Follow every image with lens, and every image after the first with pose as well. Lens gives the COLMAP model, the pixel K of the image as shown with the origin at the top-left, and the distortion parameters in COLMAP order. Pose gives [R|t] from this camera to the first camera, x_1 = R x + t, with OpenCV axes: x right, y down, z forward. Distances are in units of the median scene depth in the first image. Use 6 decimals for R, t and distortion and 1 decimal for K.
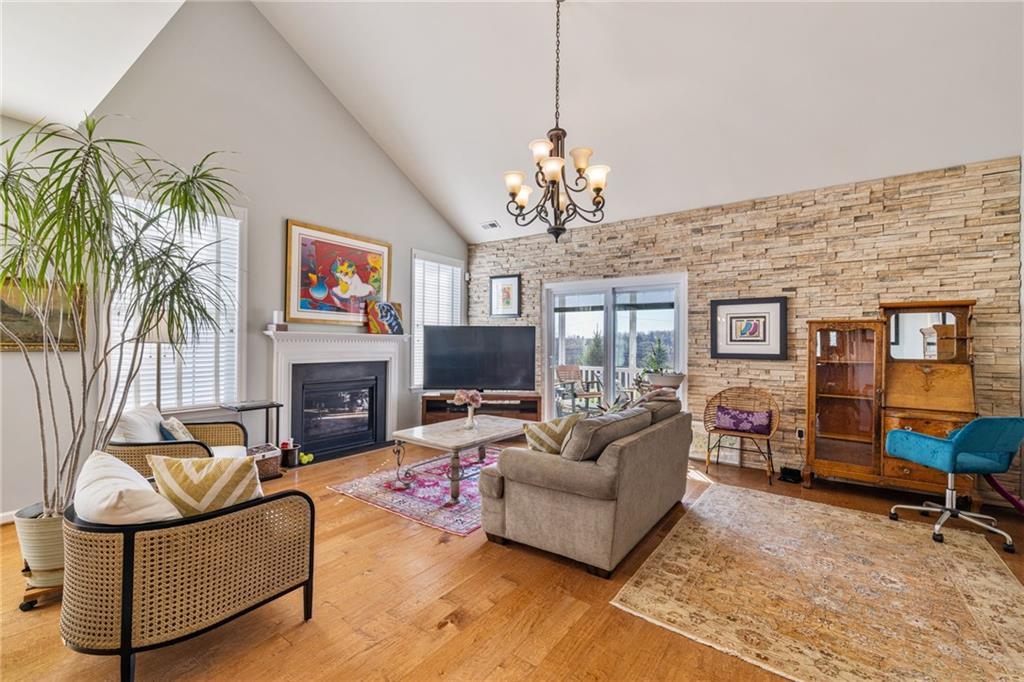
lens RADIAL K [[432.8, 0, 512.2], [0, 432.8, 340.3], [0, 0, 1]] dist [0.000589, 0.000380]
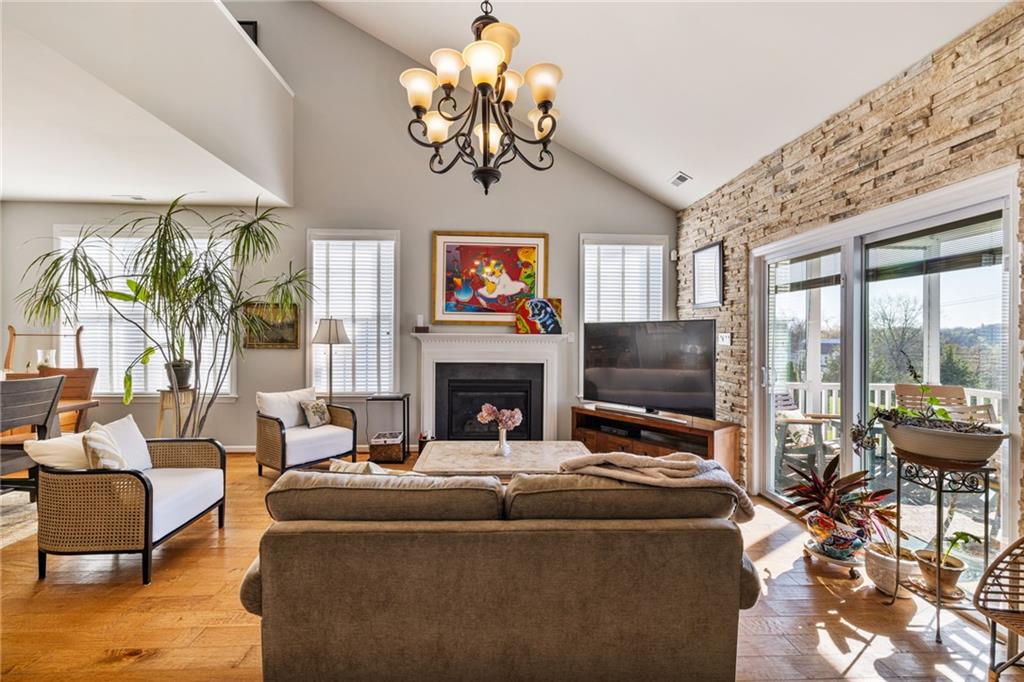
lens RADIAL K [[437.4, 0, 509.2], [0, 437.4, 335.0], [0, 0, 1]] dist [0.001838, 0.000288]
pose [[0.615787, -0.006327, -0.787887, 0.438705], [0.003333, 0.999980, -0.005425, -0.007831], [0.787905, 0.000715, 0.615796, 0.427646]]
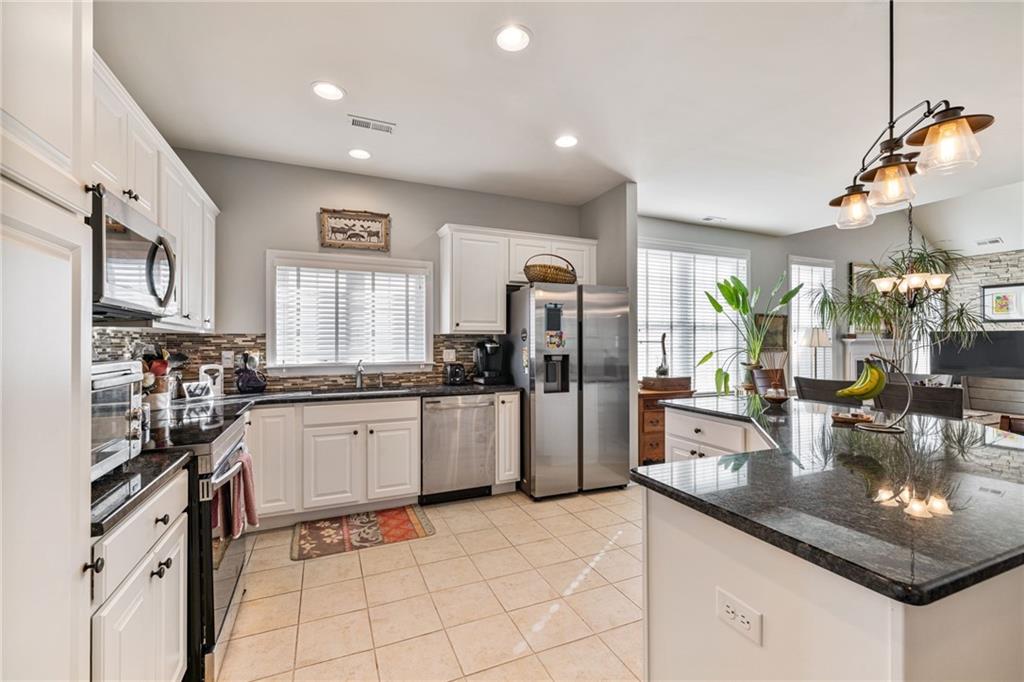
lens RADIAL K [[432.8, 0, 512.2], [0, 432.8, 340.3], [0, 0, 1]] dist [0.000589, 0.000380]
pose [[0.857700, -0.012400, -0.514001, -0.695901], [0.010481, 0.999923, -0.006633, -0.015955], [0.514044, 0.000302, 0.857764, -0.794517]]
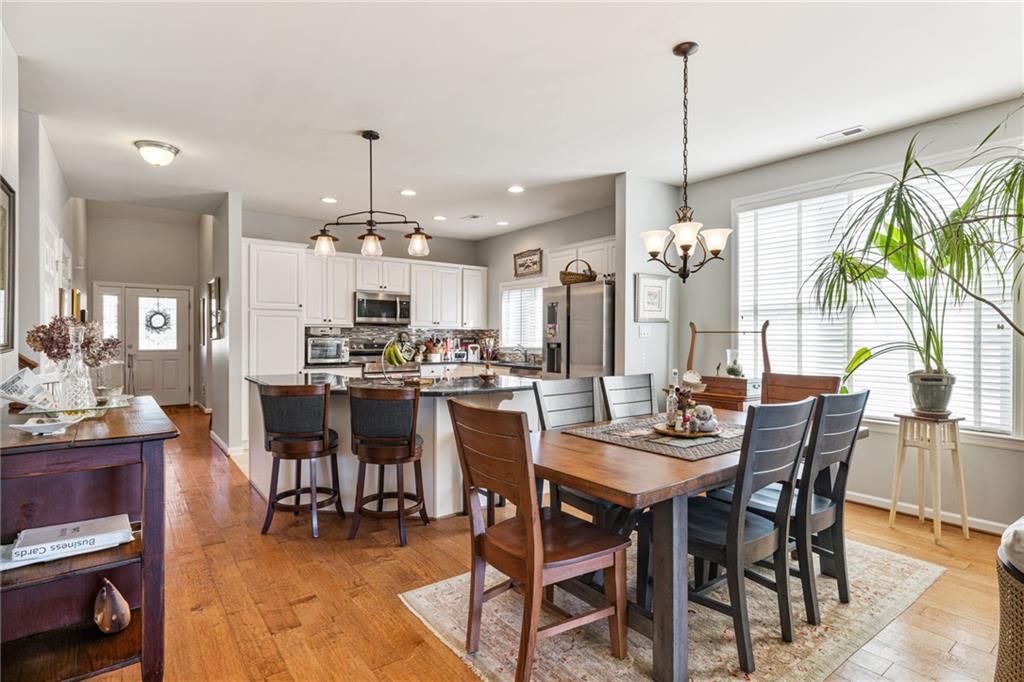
lens RADIAL K [[516.1, 0, 512.0], [0, 516.1, 341.0], [0, 0, 1]] dist [-0.005548, -0.000659]
pose [[-0.300005, -0.001031, -0.953937, 0.079096], [-0.001207, 0.999999, -0.000702, 0.001343], [0.953937, 0.000941, -0.300006, 0.122893]]
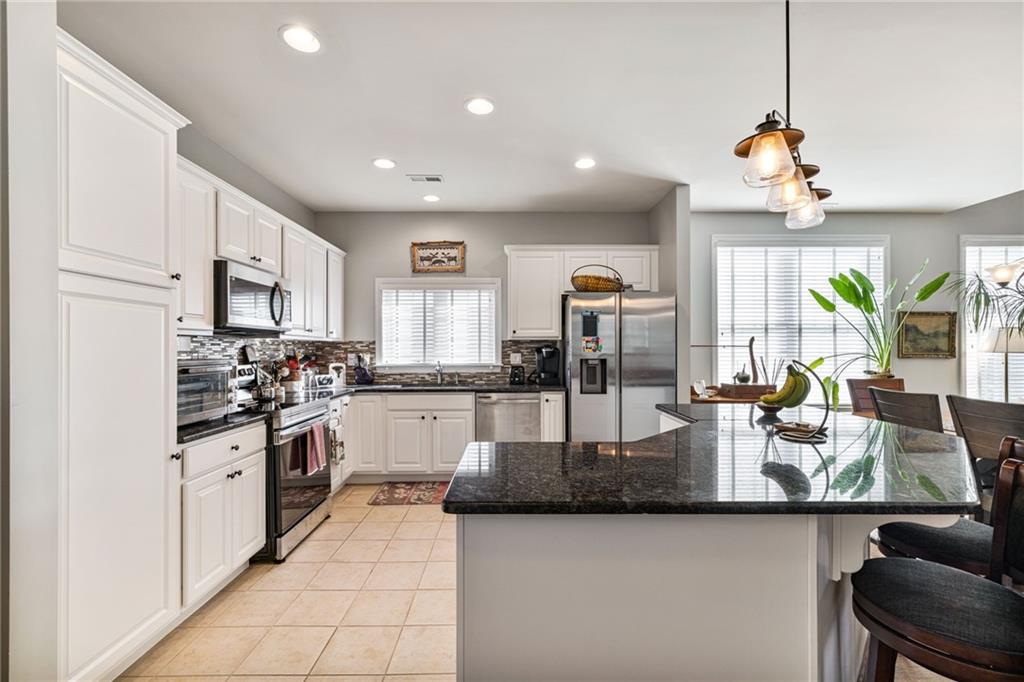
lens RADIAL K [[435.3, 0, 511.5], [0, 435.3, 345.1], [0, 0, 1]] dist [0.001101, 0.000159]
pose [[0.588669, -0.012348, -0.808280, -0.453579], [0.010375, 0.999916, -0.007719, -0.015918], [0.808307, -0.003842, 0.588748, -0.714479]]
